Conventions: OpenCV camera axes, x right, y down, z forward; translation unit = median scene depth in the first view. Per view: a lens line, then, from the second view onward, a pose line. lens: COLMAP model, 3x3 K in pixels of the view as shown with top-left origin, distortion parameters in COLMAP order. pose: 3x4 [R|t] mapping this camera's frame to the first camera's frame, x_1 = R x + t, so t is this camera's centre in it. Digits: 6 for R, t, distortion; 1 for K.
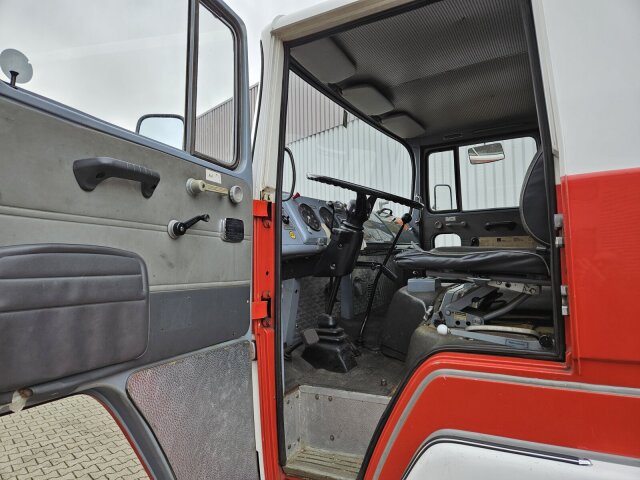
lens RADIAL K [[424.7, 0, 318.2], [0, 424.7, 238.8], [0, 0, 1]] dist [0.062404, -0.050506]
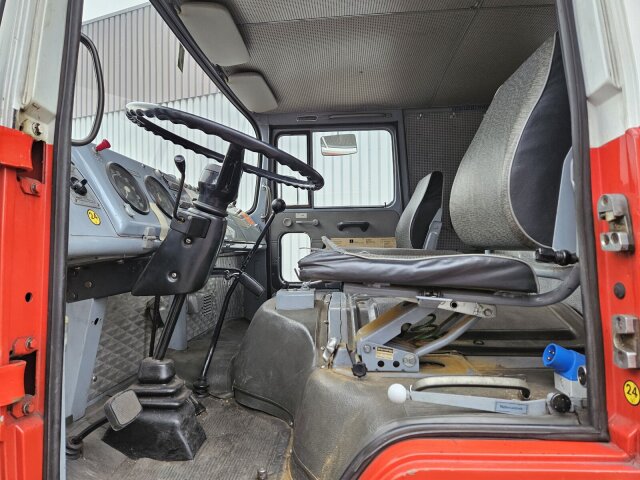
lens RADIAL K [[424.7, 0, 322.4], [0, 424.7, 242.6], [0, 0, 1]] dist [0.062404, -0.050506]
pose [[0.901726, 0.025569, 0.431552, -0.032678], [-0.027902, 0.999610, -0.000925, 0.012876], [-0.431407, -0.011207, 0.902088, 0.388665]]
